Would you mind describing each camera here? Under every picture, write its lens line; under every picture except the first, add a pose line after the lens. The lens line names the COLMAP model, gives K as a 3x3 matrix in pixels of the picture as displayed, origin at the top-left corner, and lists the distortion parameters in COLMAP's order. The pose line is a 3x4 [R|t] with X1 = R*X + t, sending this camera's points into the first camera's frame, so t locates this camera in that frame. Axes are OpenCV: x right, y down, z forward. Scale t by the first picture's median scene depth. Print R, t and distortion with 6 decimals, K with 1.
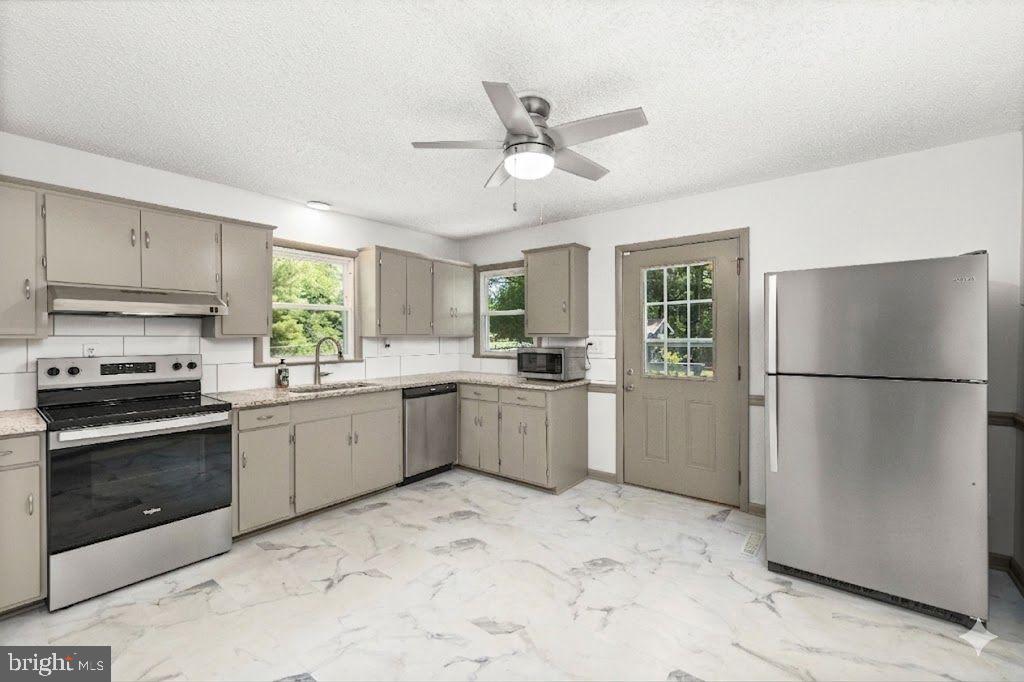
lens RADIAL K [[430.4, 0, 506.2], [0, 430.4, 338.5], [0, 0, 1]] dist [0.000229, 0.000623]
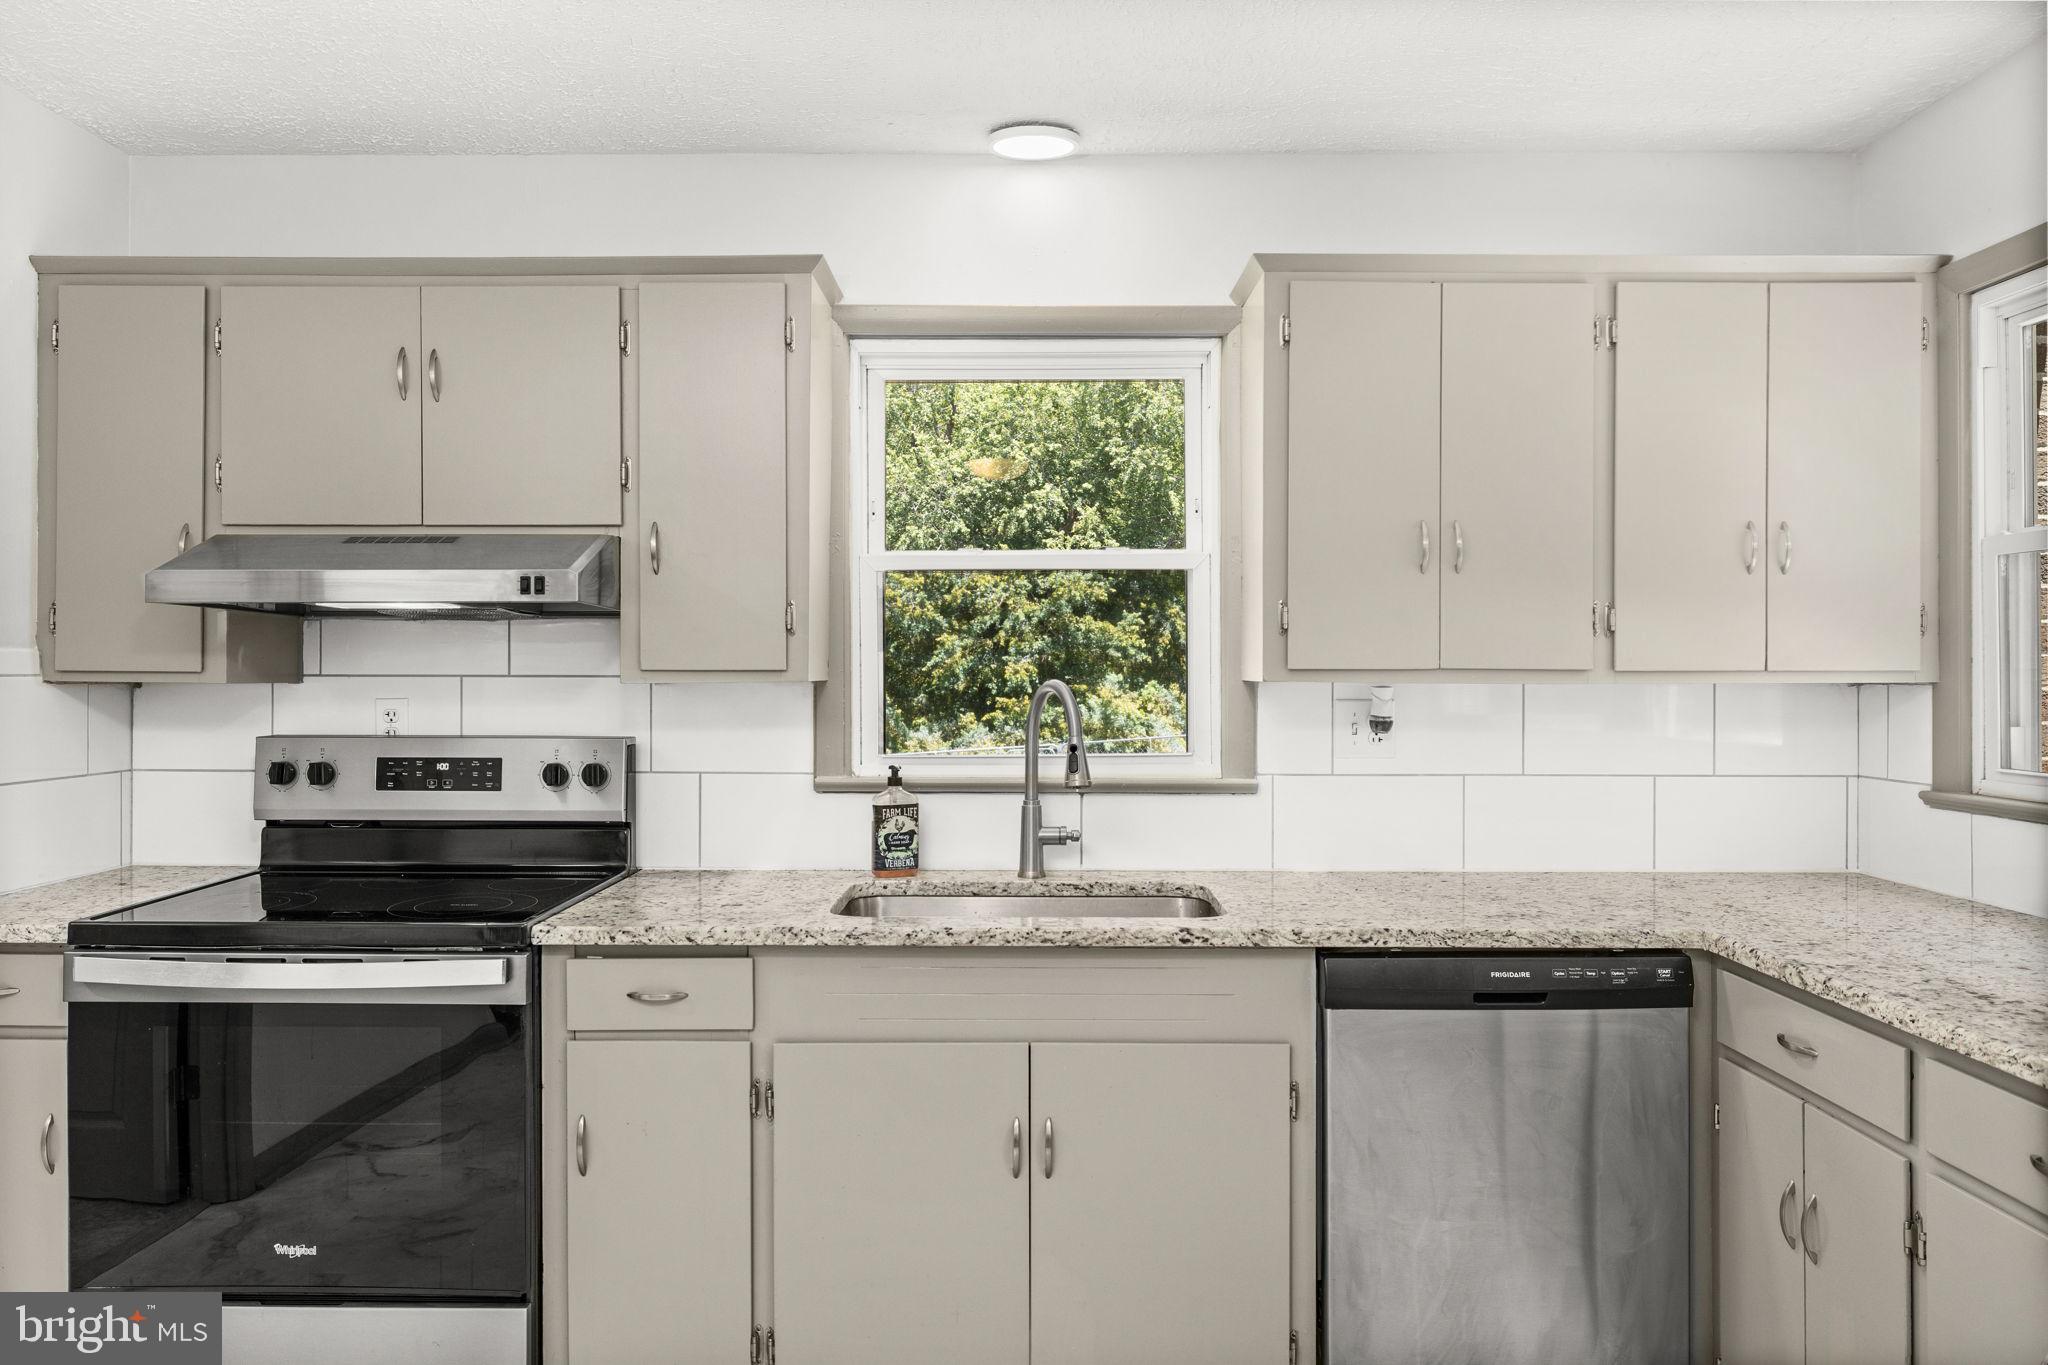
lens RADIAL K [[1372.2, 0, 1024.0], [0, 1372.2, 682.5], [0, 0, 1]] dist [-0.000539, -0.001174]
pose [[0.622825, 0.009780, -0.782300, 0.175792], [-0.007024, 0.999951, 0.006909, -0.008777], [0.782330, 0.001192, 0.622864, 0.542345]]
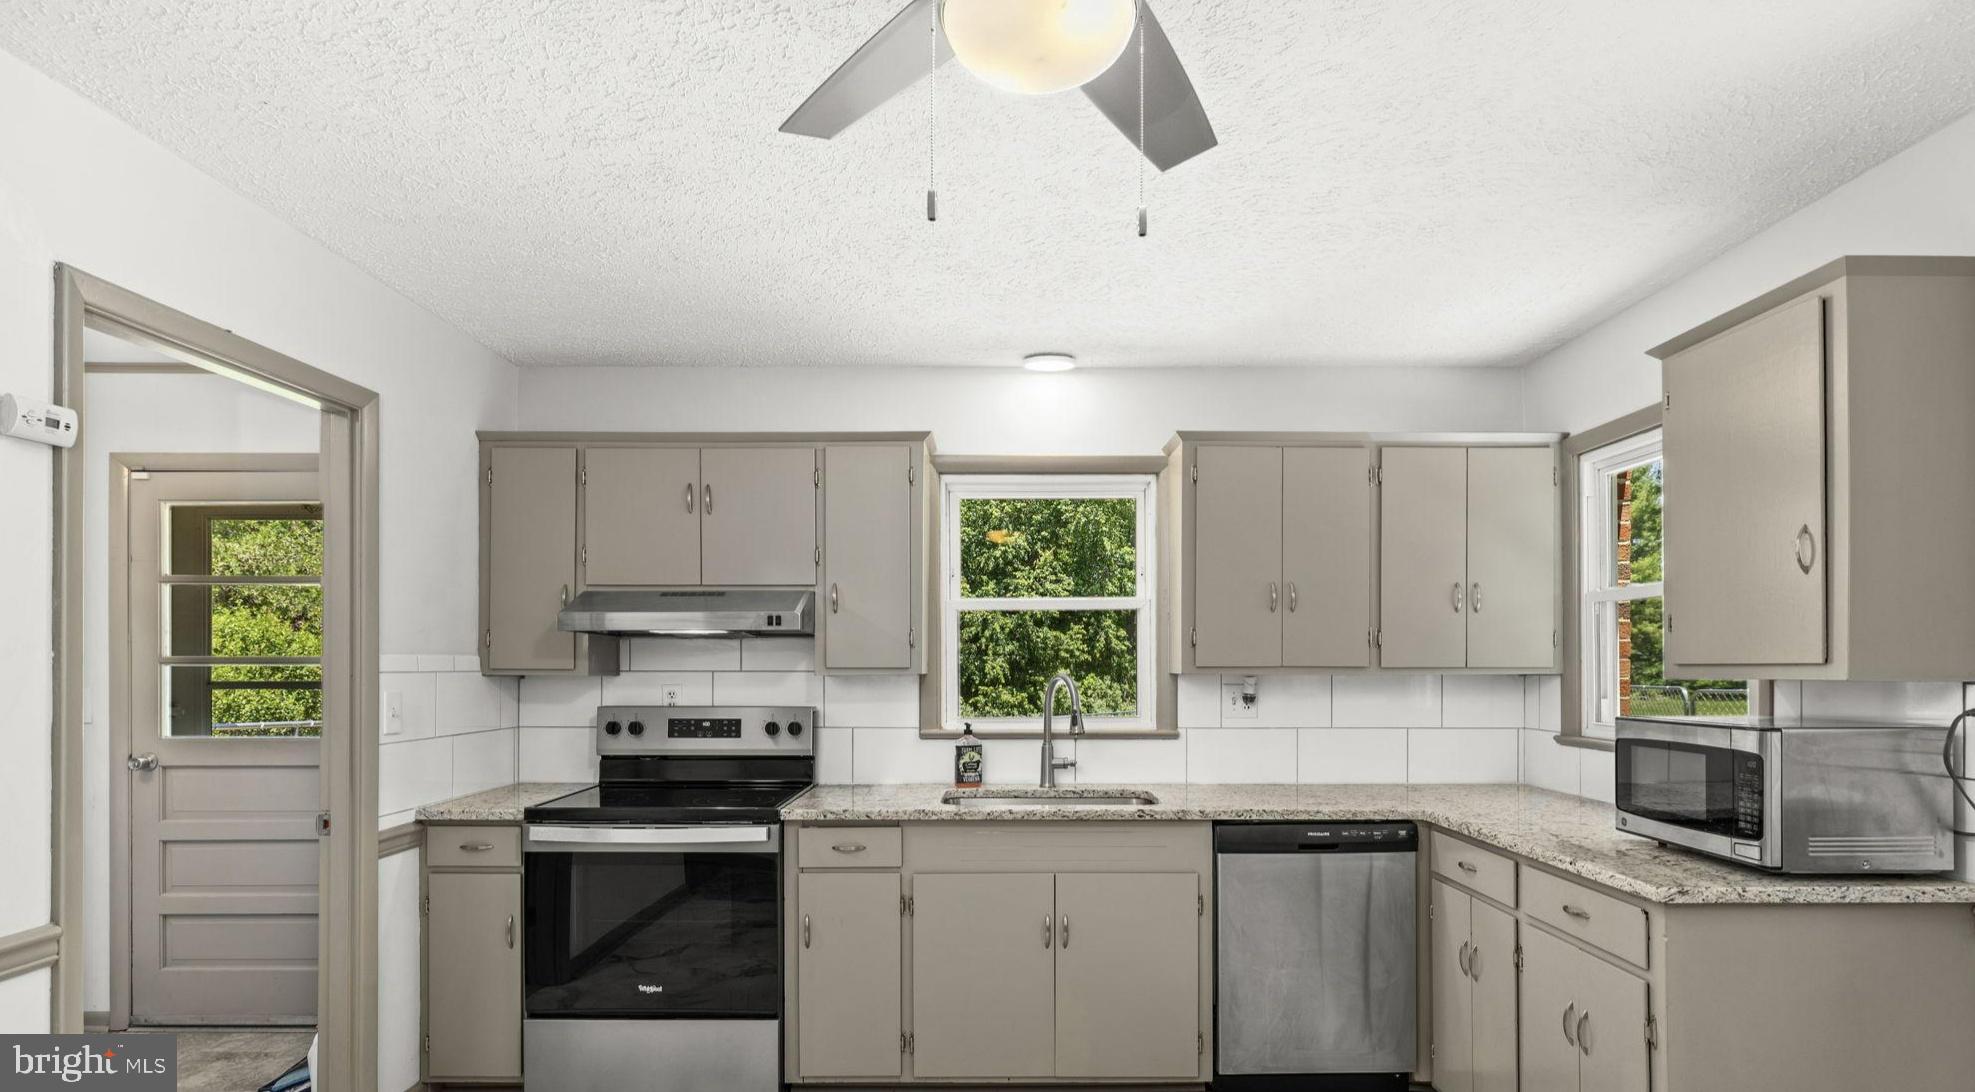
lens RADIAL K [[1008.0, 0, 1003.5], [0, 1008.0, 675.0], [0, 0, 1]] dist [-0.001782, 0.000222]
pose [[0.629480, 0.008460, -0.776971, 0.318183], [-0.005537, 0.999964, 0.006401, -0.009332], [0.776997, 0.000273, 0.629504, 0.365210]]
